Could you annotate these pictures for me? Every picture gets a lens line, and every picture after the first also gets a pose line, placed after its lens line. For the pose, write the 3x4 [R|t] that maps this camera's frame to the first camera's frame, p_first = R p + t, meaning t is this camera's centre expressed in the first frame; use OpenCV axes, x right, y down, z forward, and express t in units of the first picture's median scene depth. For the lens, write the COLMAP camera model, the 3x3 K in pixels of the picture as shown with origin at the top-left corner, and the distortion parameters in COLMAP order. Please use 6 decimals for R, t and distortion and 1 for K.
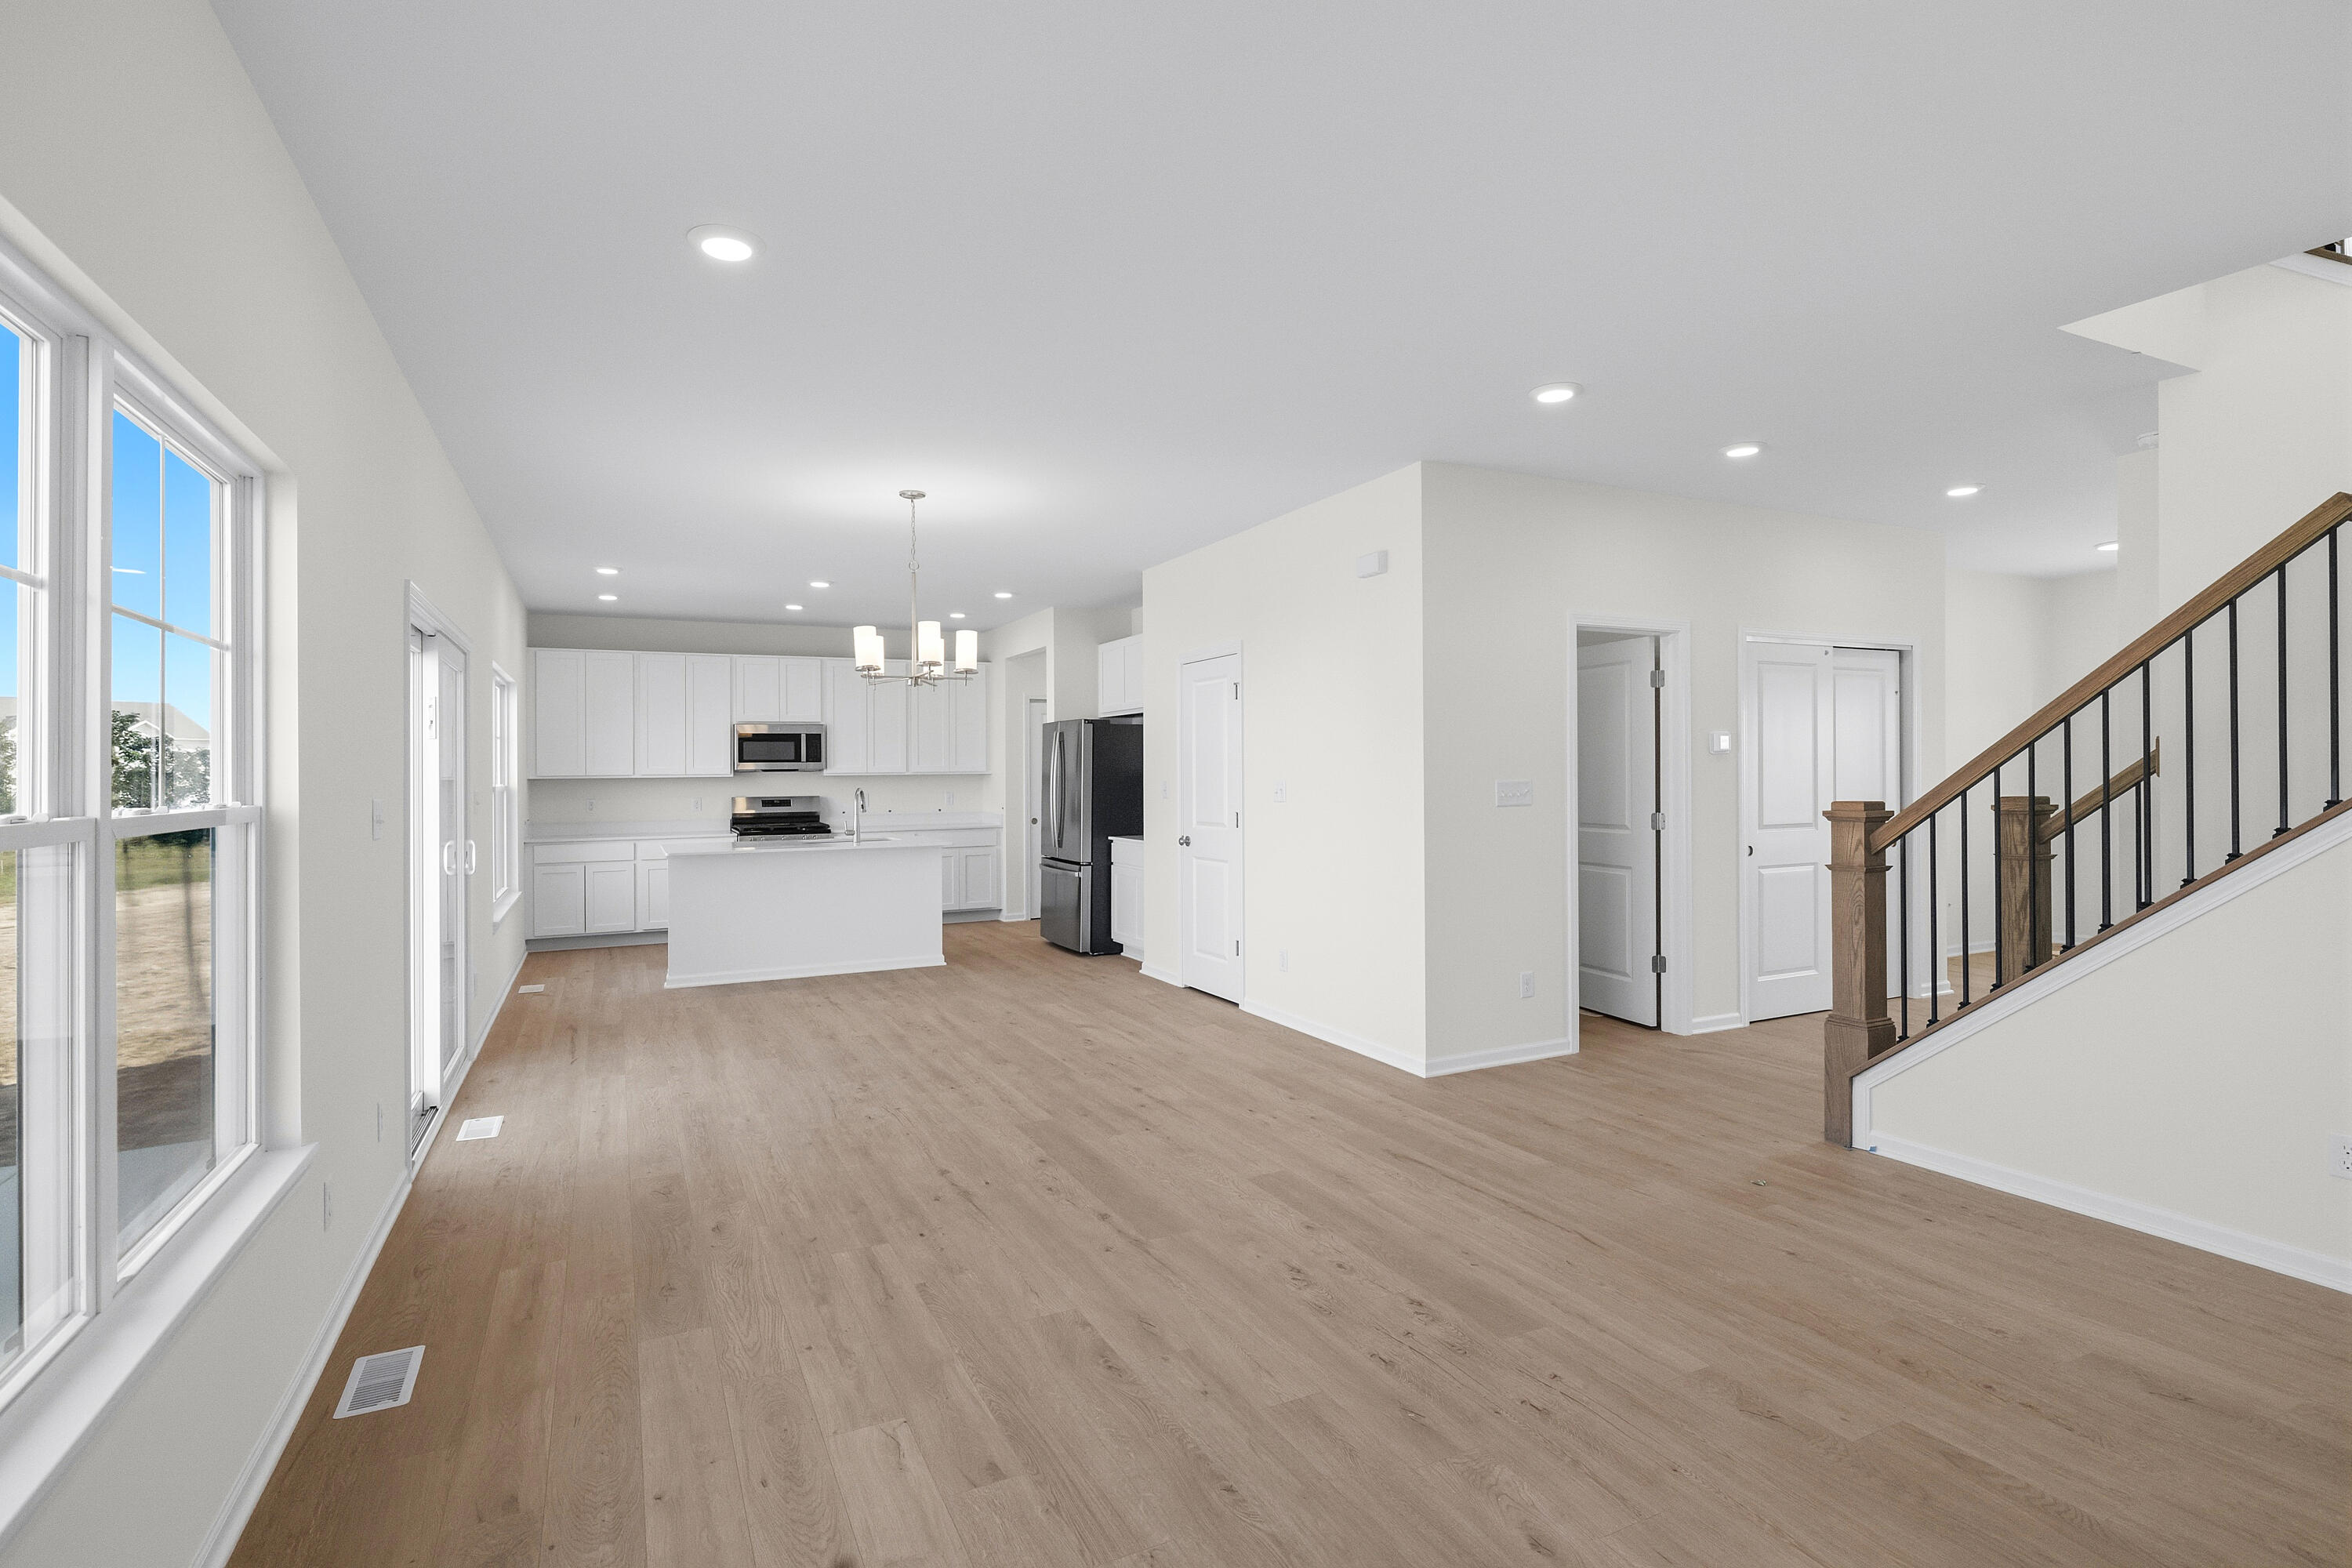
lens RADIAL K [[1148.1, 0, 1162.7], [0, 1148.1, 772.1], [0, 0, 1]] dist [-0.002112, -0.000434]
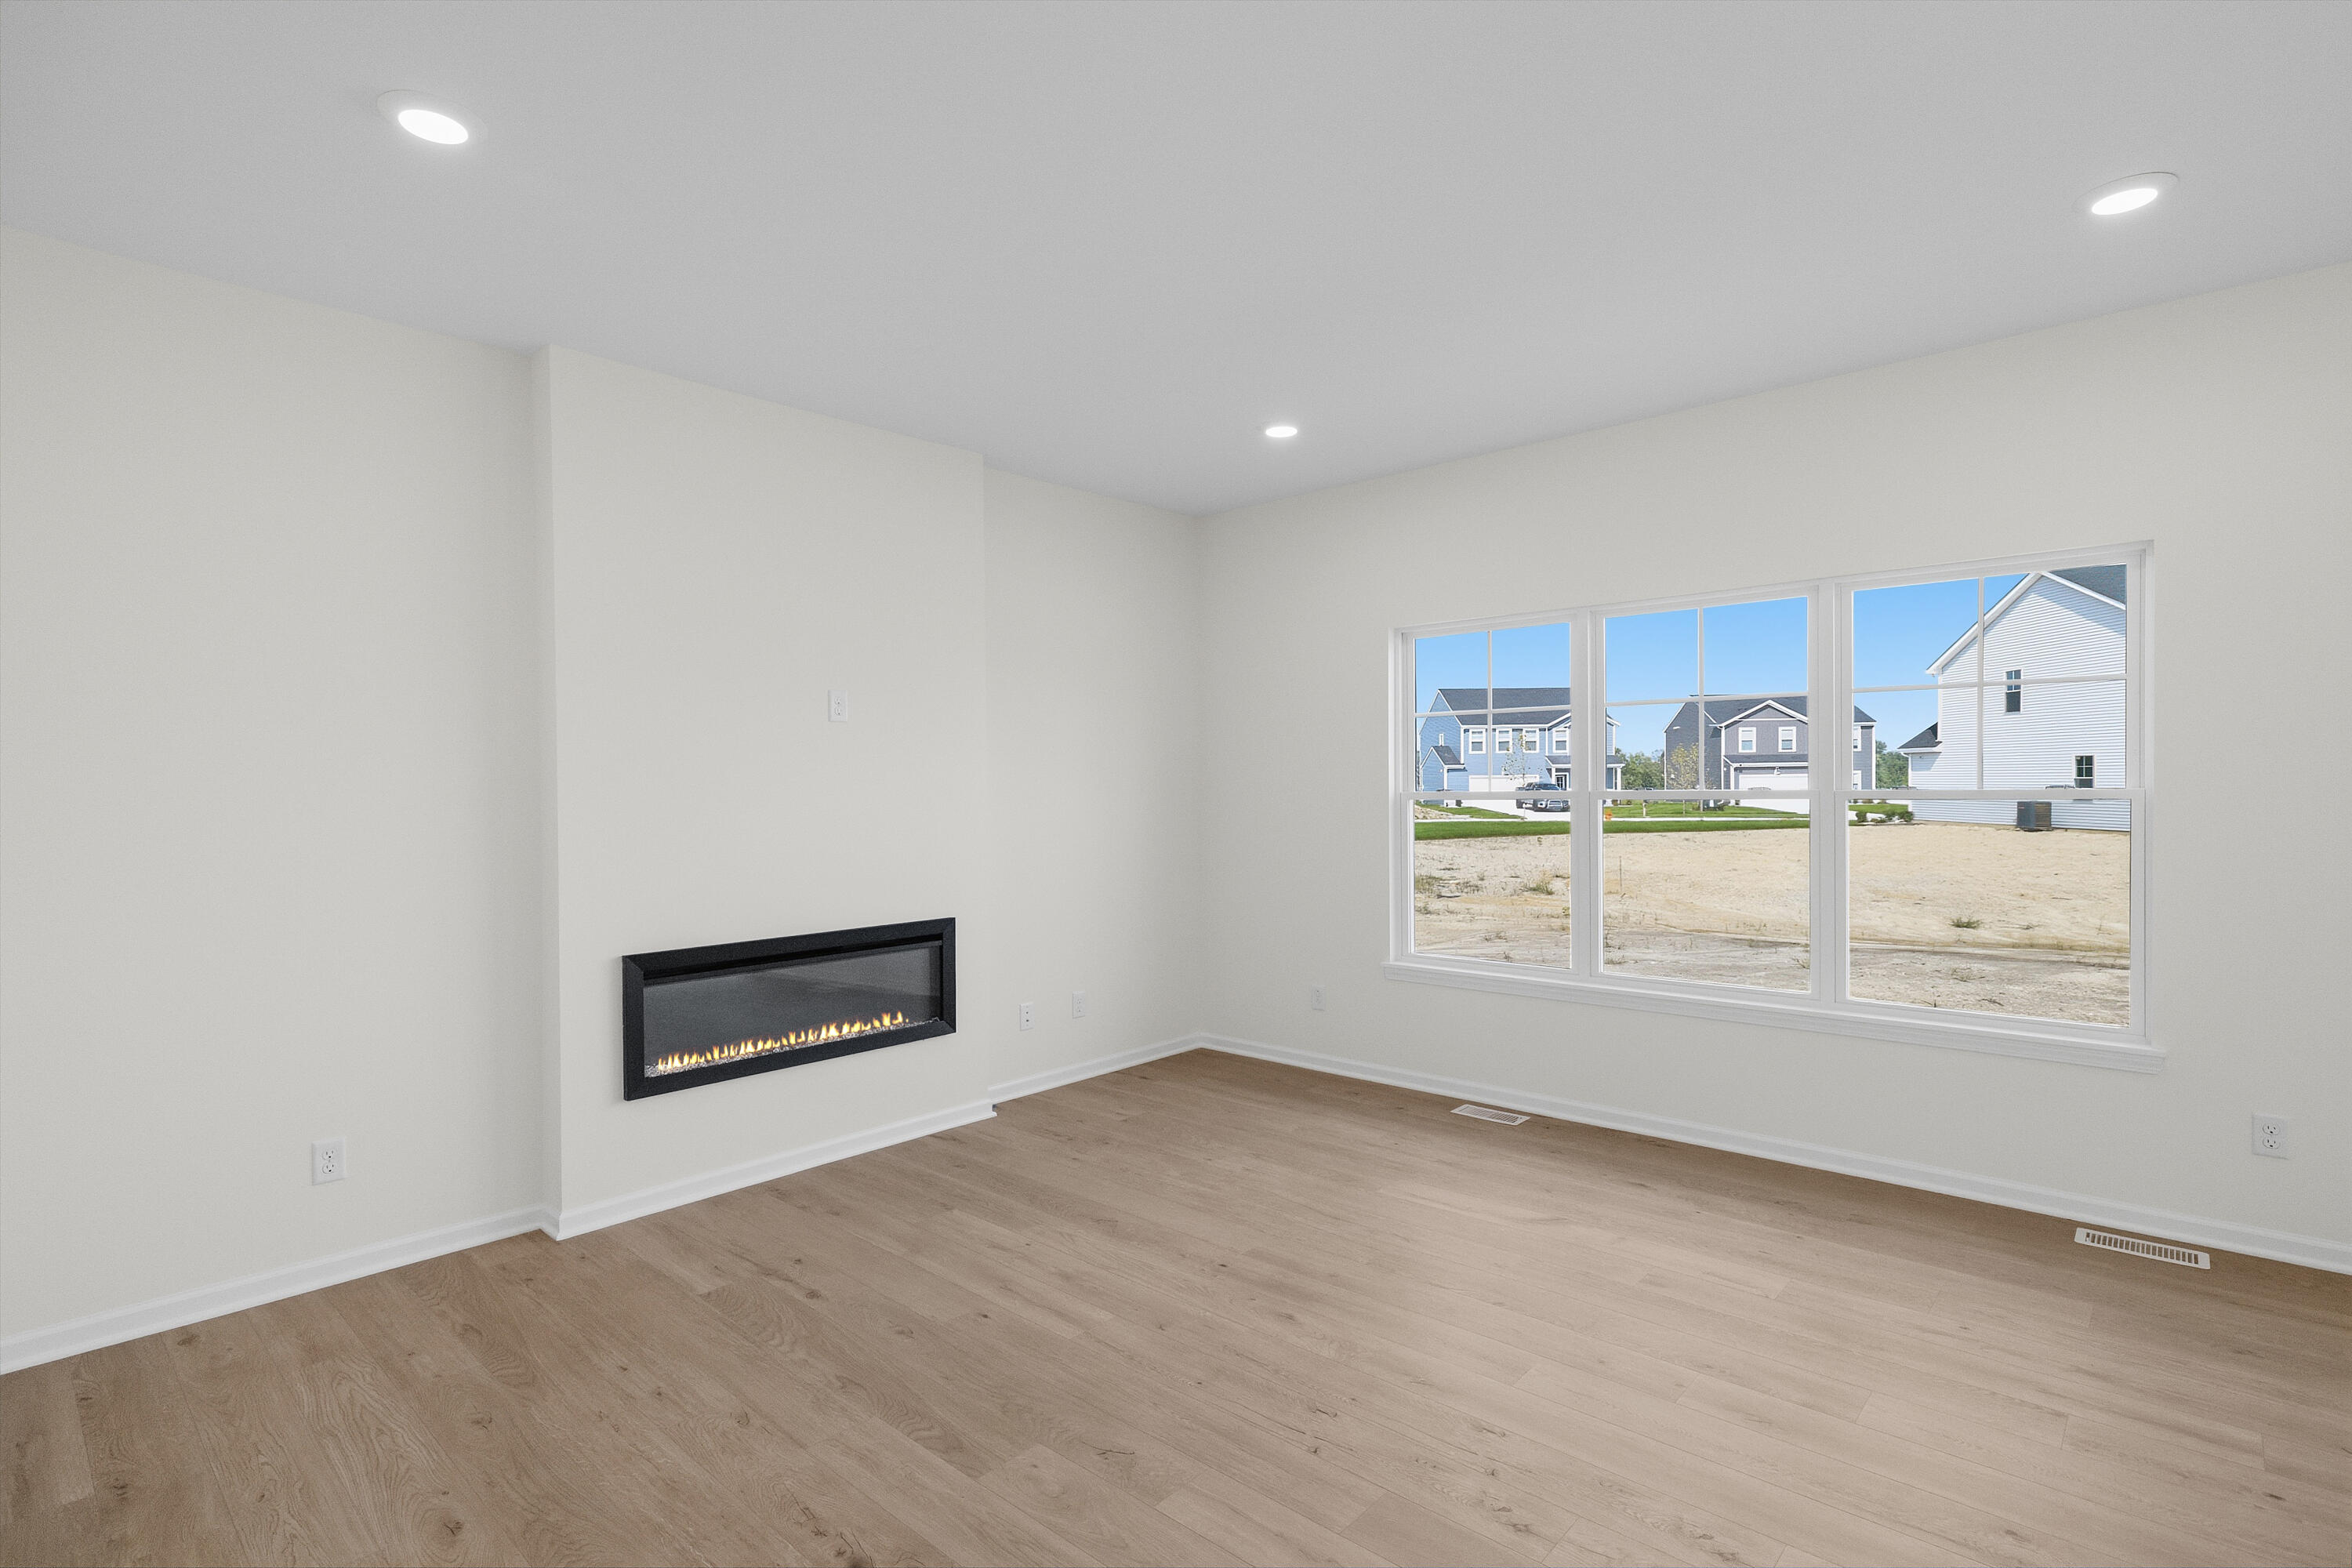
lens RADIAL K [[1112.0, 0, 1176.0], [0, 1112.0, 784.0], [0, 0, 1]] dist [-0.010015, -0.000263]
pose [[-0.931400, 0.022863, -0.363278, 0.767643], [0.021266, 0.999739, 0.008395, -0.014298], [0.363375, 0.000094, -0.931643, 1.812888]]
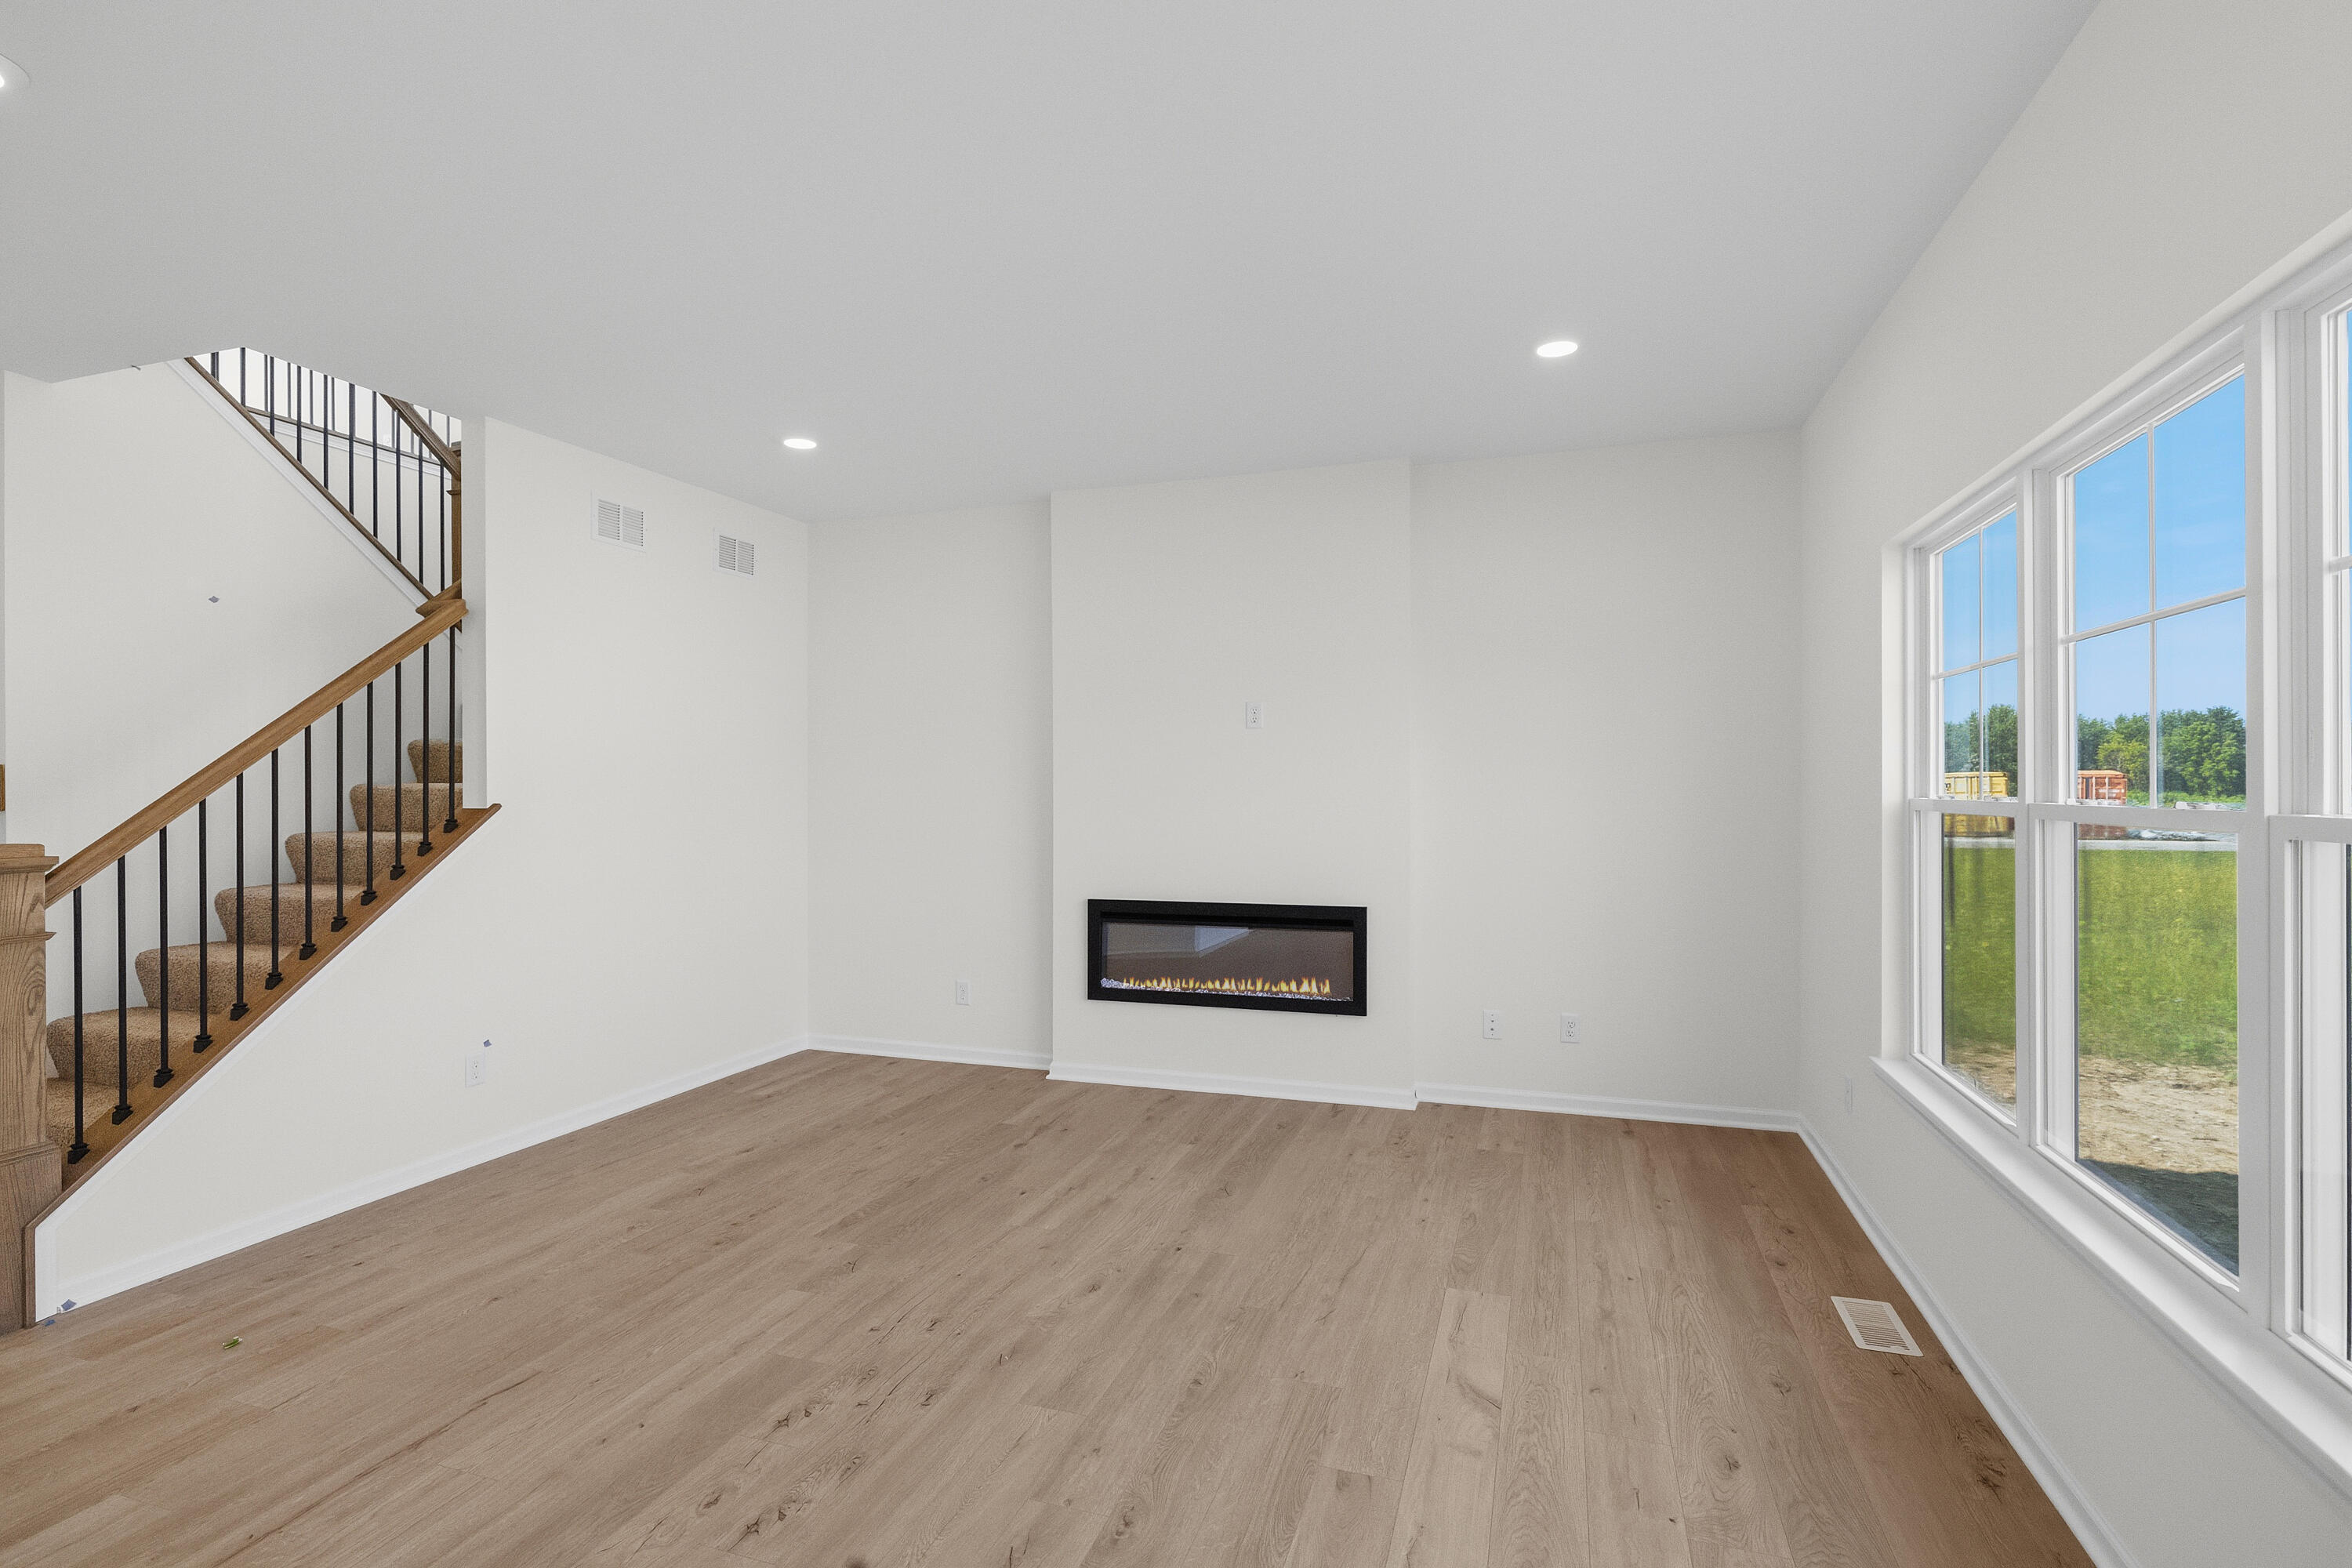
lens RADIAL K [[1112.0, 0, 1176.0], [0, 1112.0, 784.0], [0, 0, 1]] dist [-0.010015, -0.000263]
pose [[-0.713058, 0.016423, 0.700913, -0.649886], [0.016004, 0.999846, -0.007146, 0.005068], [-0.700923, 0.006122, -0.713211, 1.591152]]
